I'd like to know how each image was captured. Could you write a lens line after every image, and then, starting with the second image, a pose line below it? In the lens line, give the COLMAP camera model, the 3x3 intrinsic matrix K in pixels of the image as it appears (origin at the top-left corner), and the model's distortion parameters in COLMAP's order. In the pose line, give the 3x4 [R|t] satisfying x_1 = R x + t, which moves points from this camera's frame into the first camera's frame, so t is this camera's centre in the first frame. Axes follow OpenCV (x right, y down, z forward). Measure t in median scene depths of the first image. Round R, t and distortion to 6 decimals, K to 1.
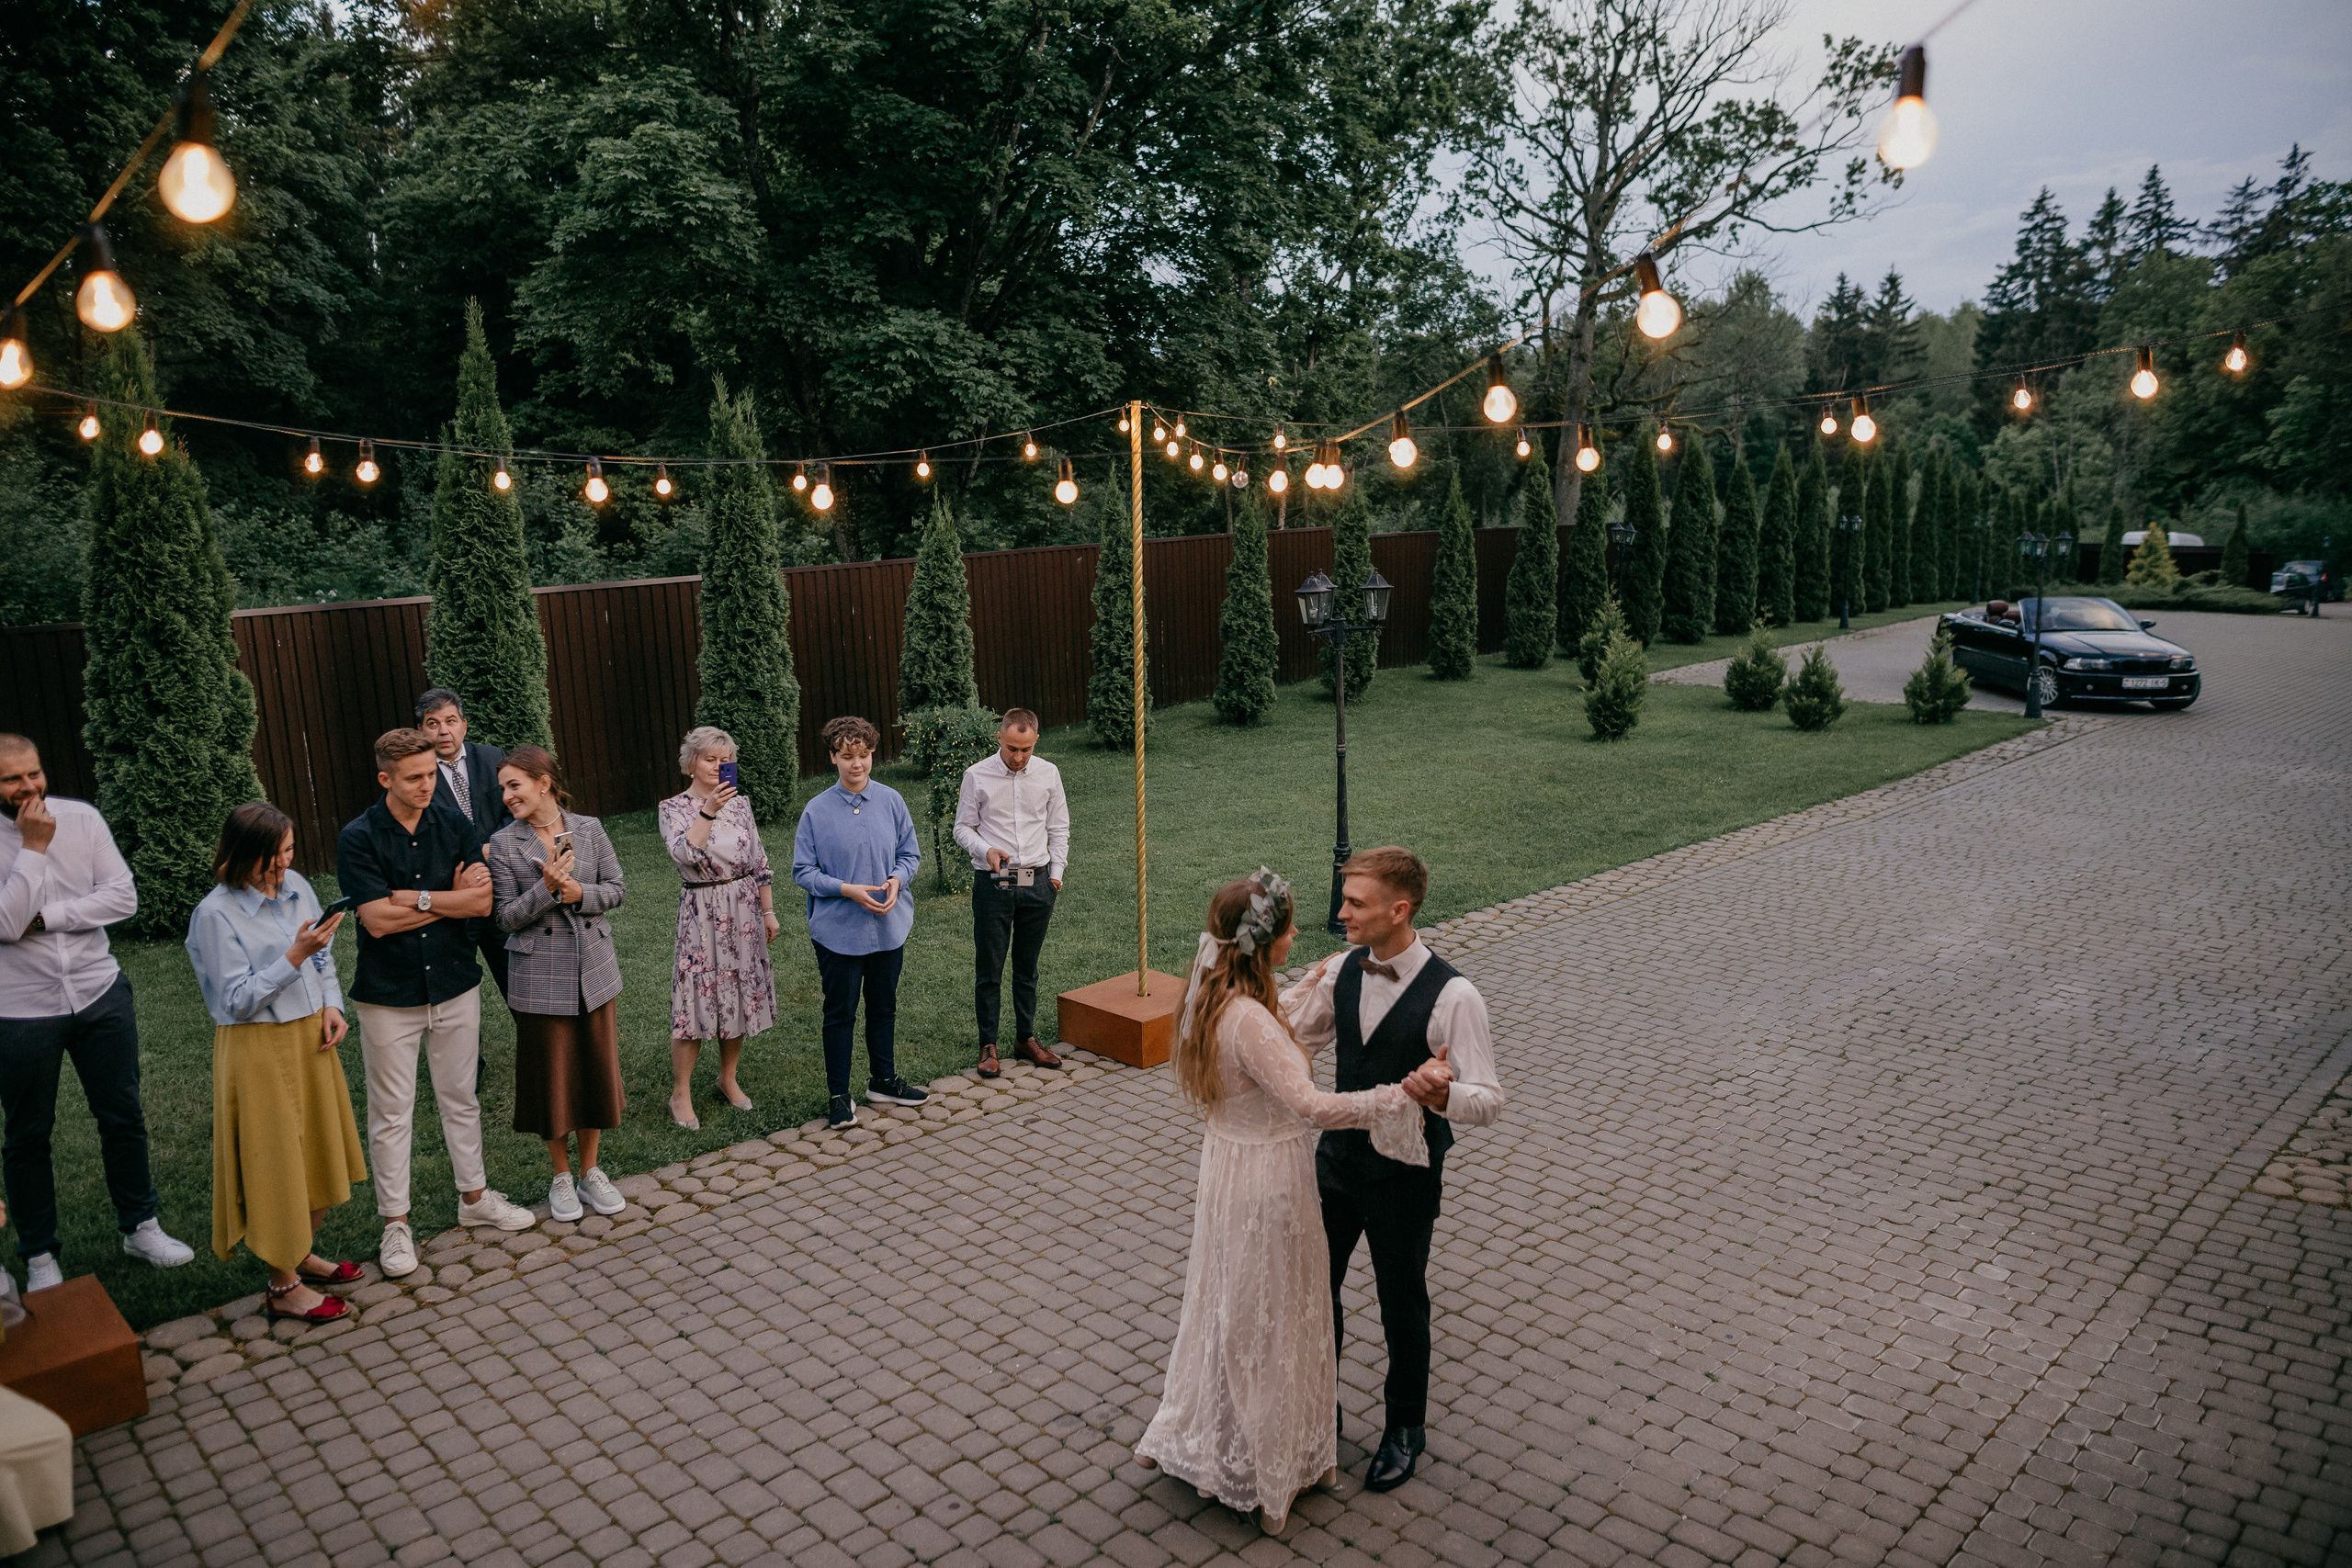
lens RADIAL K [[1612.3, 0, 1176.0], [0, 1612.3, 784.0], [0, 0, 1]] dist [-0.060436, 0.051319]
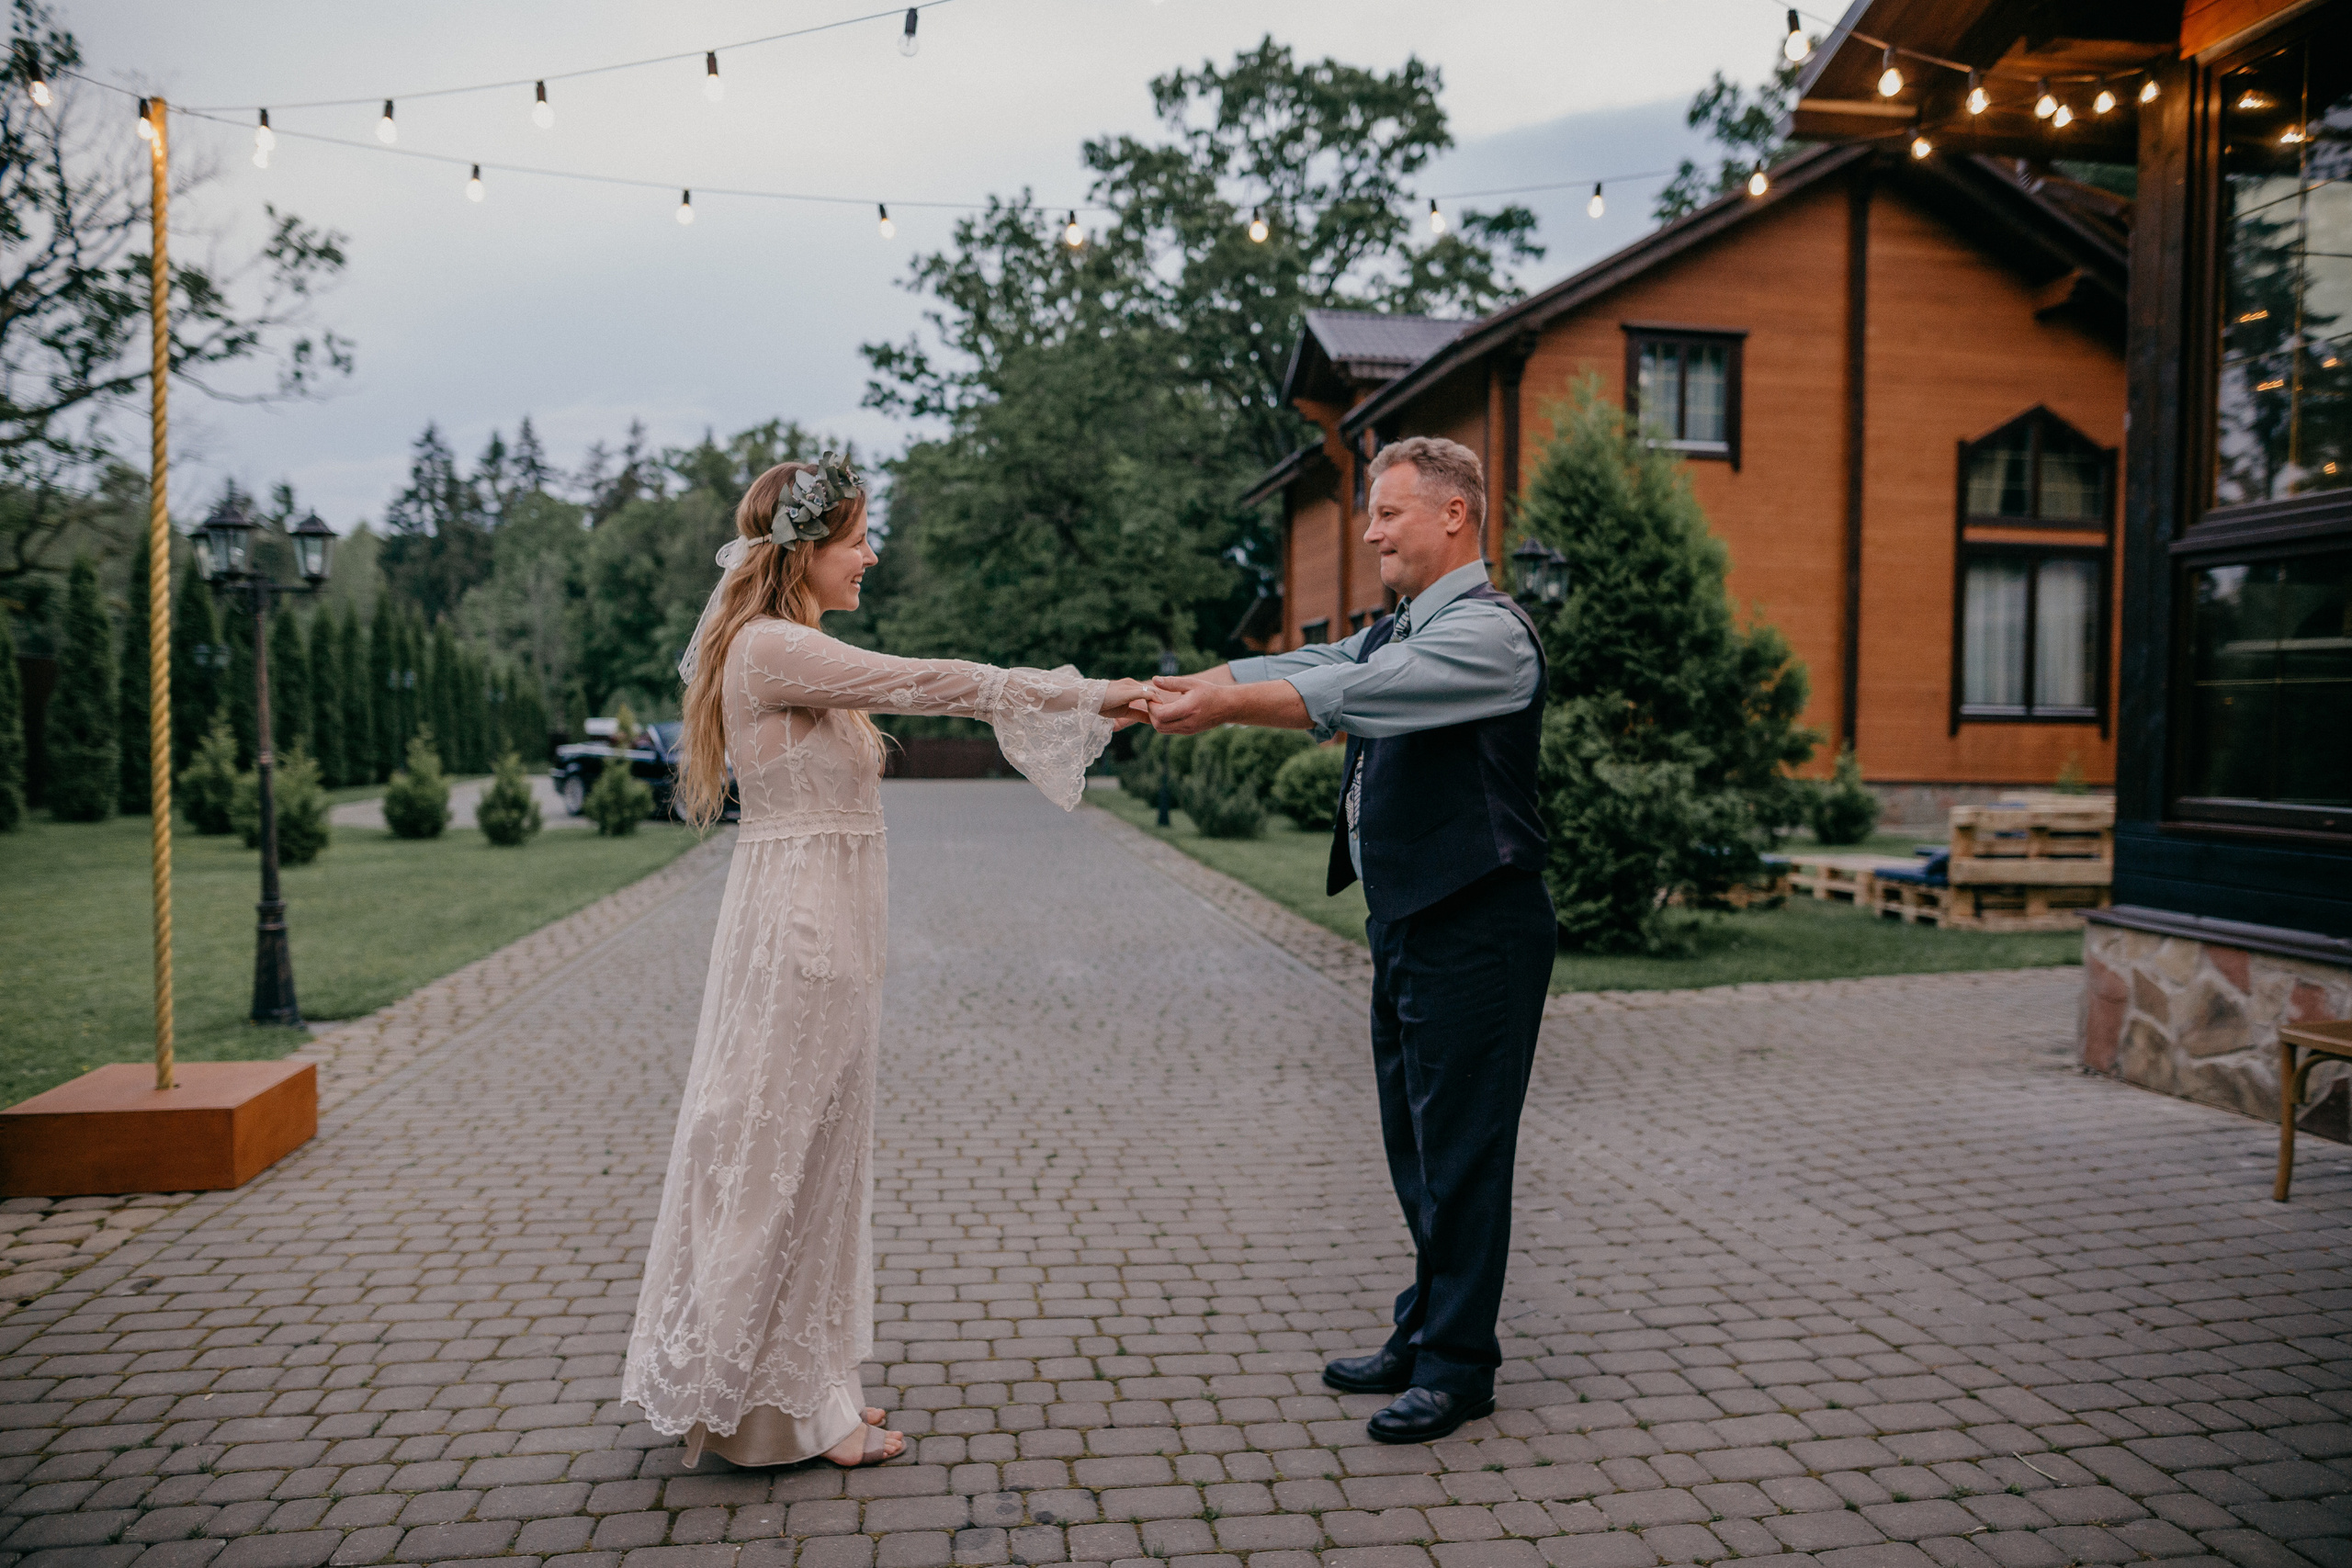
lens RADIAL K [[1612.3, 0, 1176.0], [0, 1612.3, 784.0], [0, 0, 1]] dist [-0.060436, 0.051319]
pose [[0.593776, -0.017547, 0.804439, -0.106213], [0.130120, 0.988697, -0.074478, 0.043701], [-0.794040, 0.148897, 0.589347, 0.138826]]
